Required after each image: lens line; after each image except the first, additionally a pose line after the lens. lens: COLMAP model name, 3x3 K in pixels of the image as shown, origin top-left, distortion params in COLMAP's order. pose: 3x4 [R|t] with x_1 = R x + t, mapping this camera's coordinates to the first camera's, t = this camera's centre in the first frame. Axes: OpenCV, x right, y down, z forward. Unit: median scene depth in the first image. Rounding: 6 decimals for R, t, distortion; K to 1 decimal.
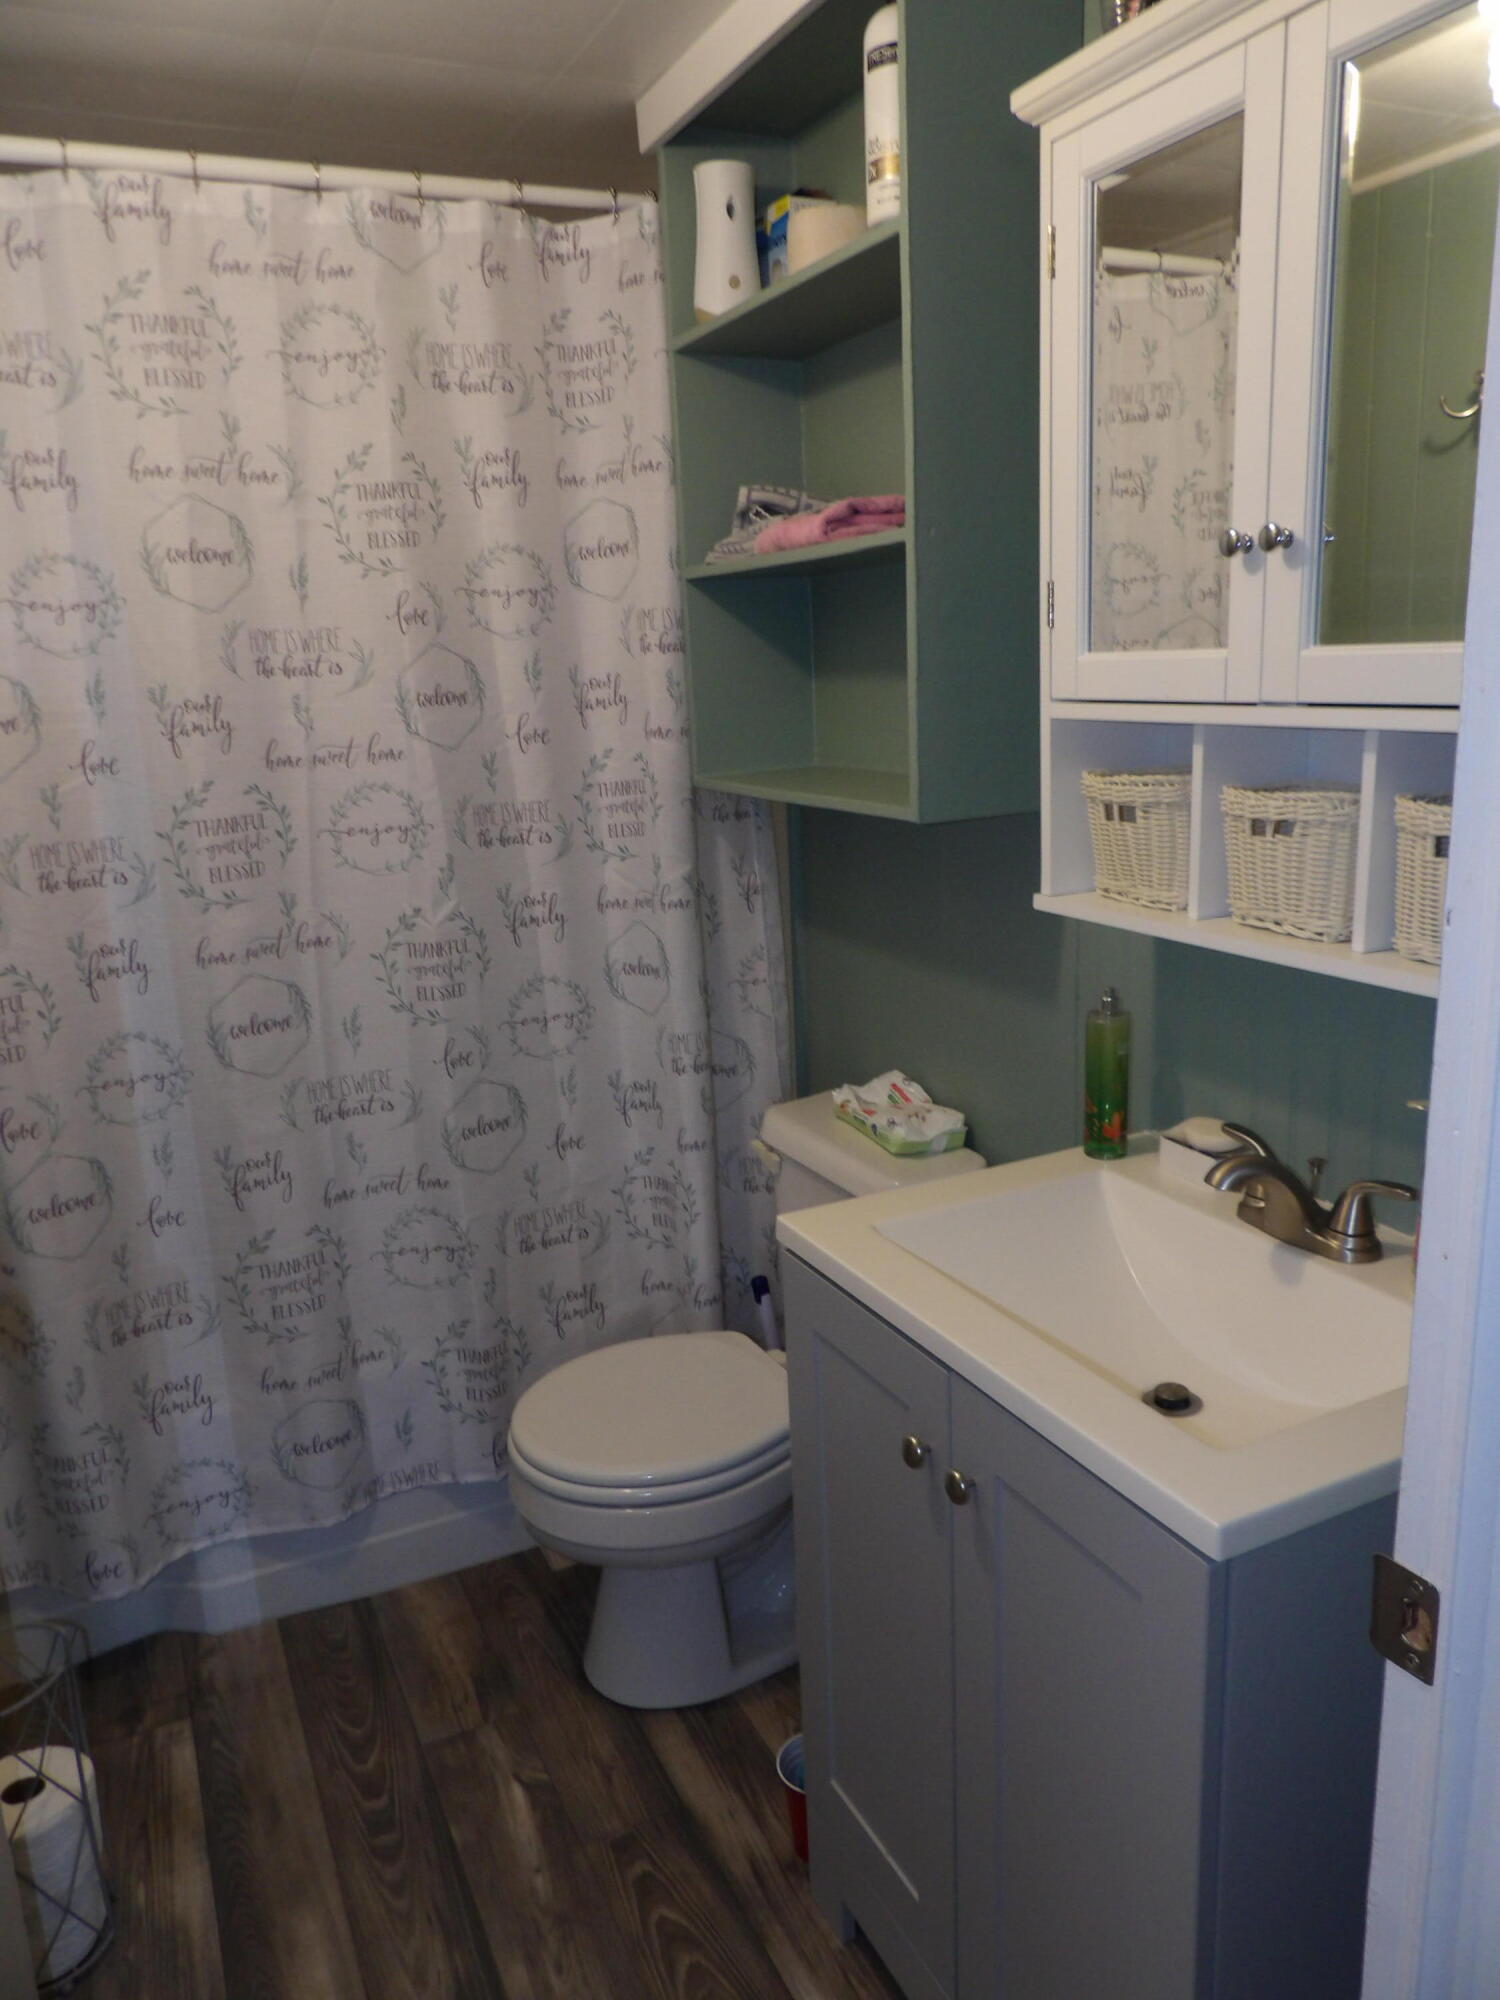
lens RADIAL K [[1451.5, 0, 740.5], [0, 1451.5, 961.0], [0, 0, 1]] dist [-0.030018, 0.045868]
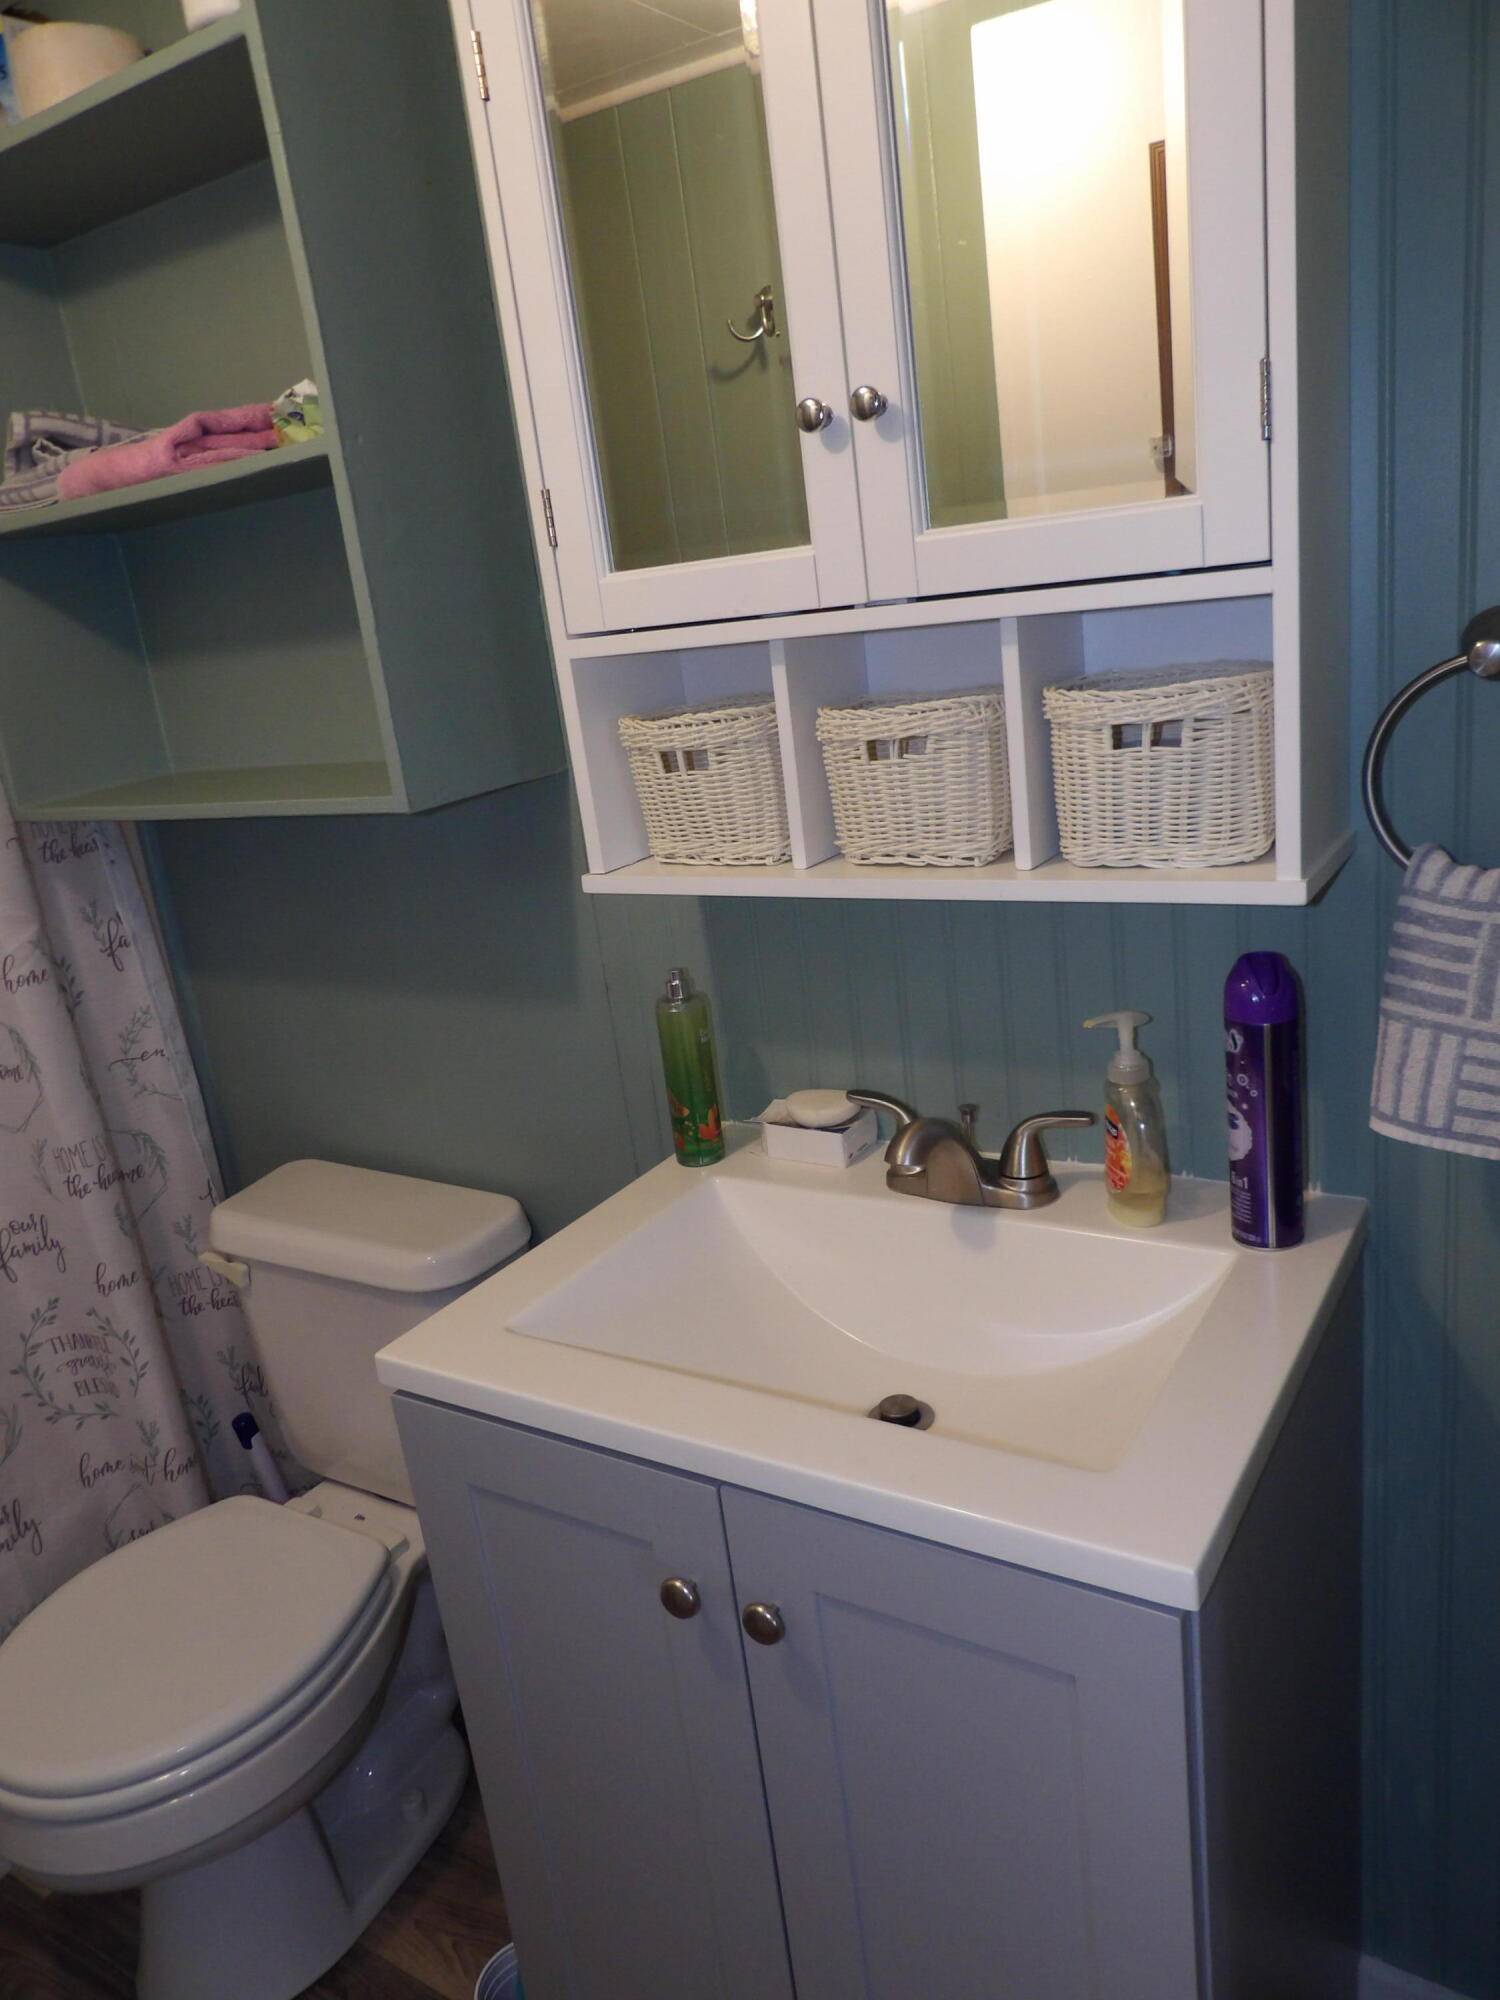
lens RADIAL K [[1451.5, 0, 695.5], [0, 1451.5, 985.3], [0, 0, 1]] dist [-0.030018, 0.045868]
pose [[0.856215, -0.203091, 0.475026, -0.118750], [0.193125, 0.978652, 0.070310, -0.024863], [-0.479164, 0.031539, 0.877159, 0.201411]]
